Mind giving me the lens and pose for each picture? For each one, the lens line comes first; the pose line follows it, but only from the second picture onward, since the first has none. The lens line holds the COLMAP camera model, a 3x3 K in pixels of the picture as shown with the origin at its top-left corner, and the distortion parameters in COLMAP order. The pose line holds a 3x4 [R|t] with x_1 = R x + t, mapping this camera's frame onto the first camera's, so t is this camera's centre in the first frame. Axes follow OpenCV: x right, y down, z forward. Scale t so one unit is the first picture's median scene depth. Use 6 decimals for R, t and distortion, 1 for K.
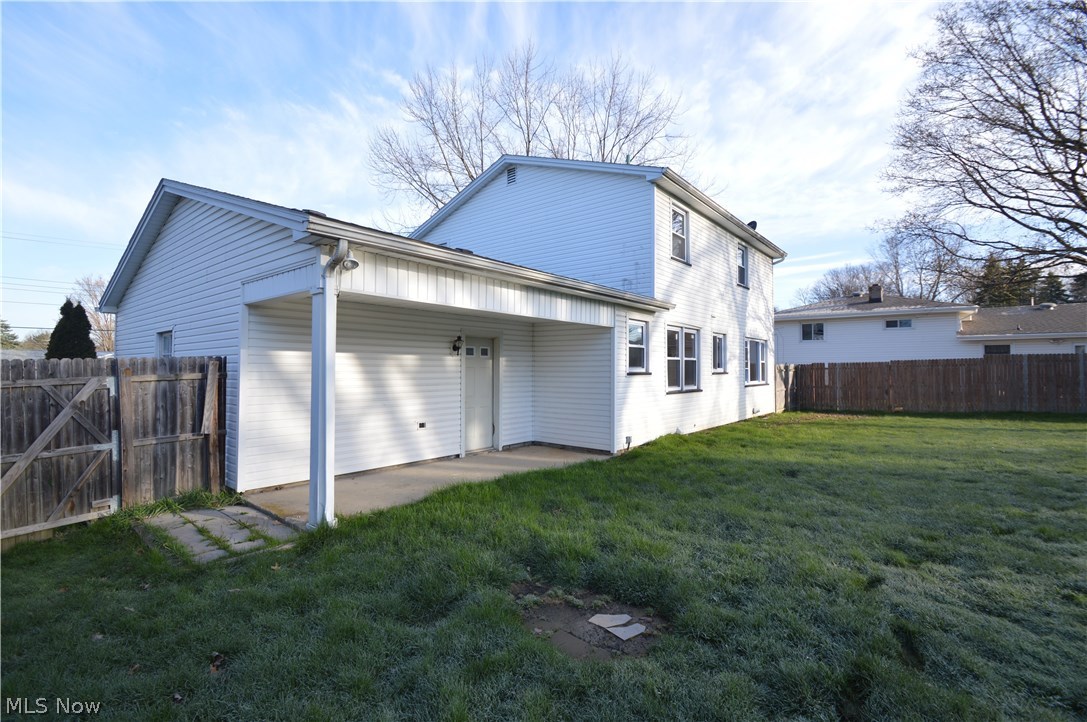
lens RADIAL K [[481.6, 0, 538.1], [0, 481.6, 358.8], [0, 0, 1]] dist [0.003243, -0.009736]
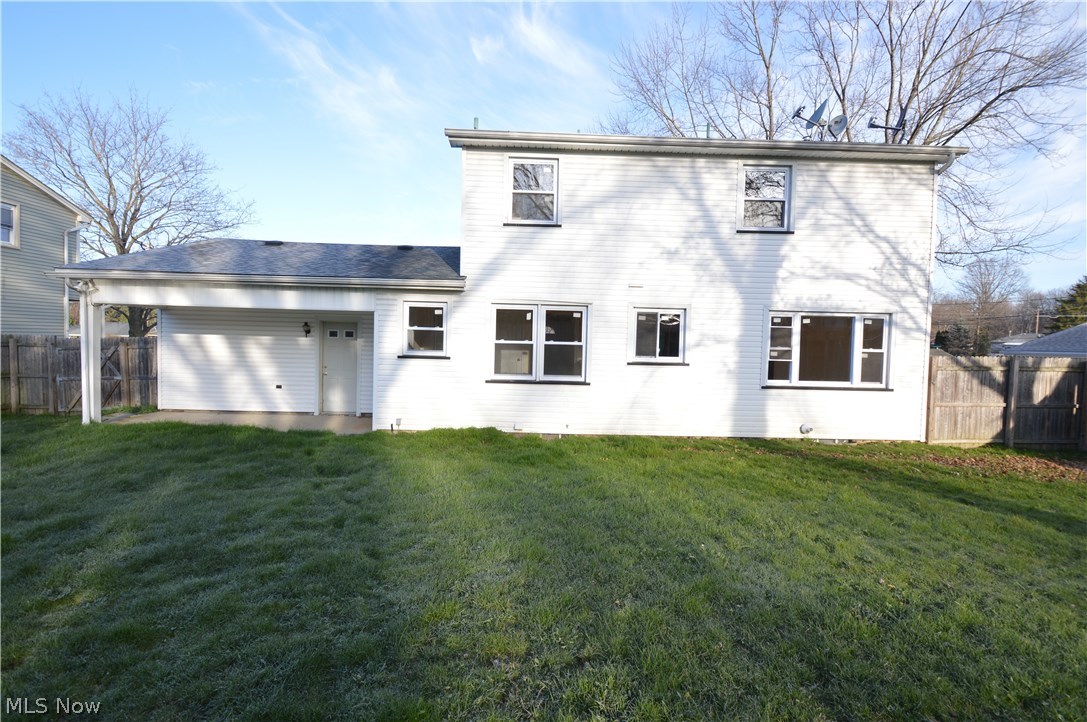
lens RADIAL K [[481.6, 0, 538.1], [0, 481.6, 358.8], [0, 0, 1]] dist [0.003243, -0.009736]
pose [[0.666392, 0.042267, -0.744403, 1.299986], [-0.009133, 0.998780, 0.048535, -0.017873], [0.745546, -0.025545, 0.665965, 0.629817]]
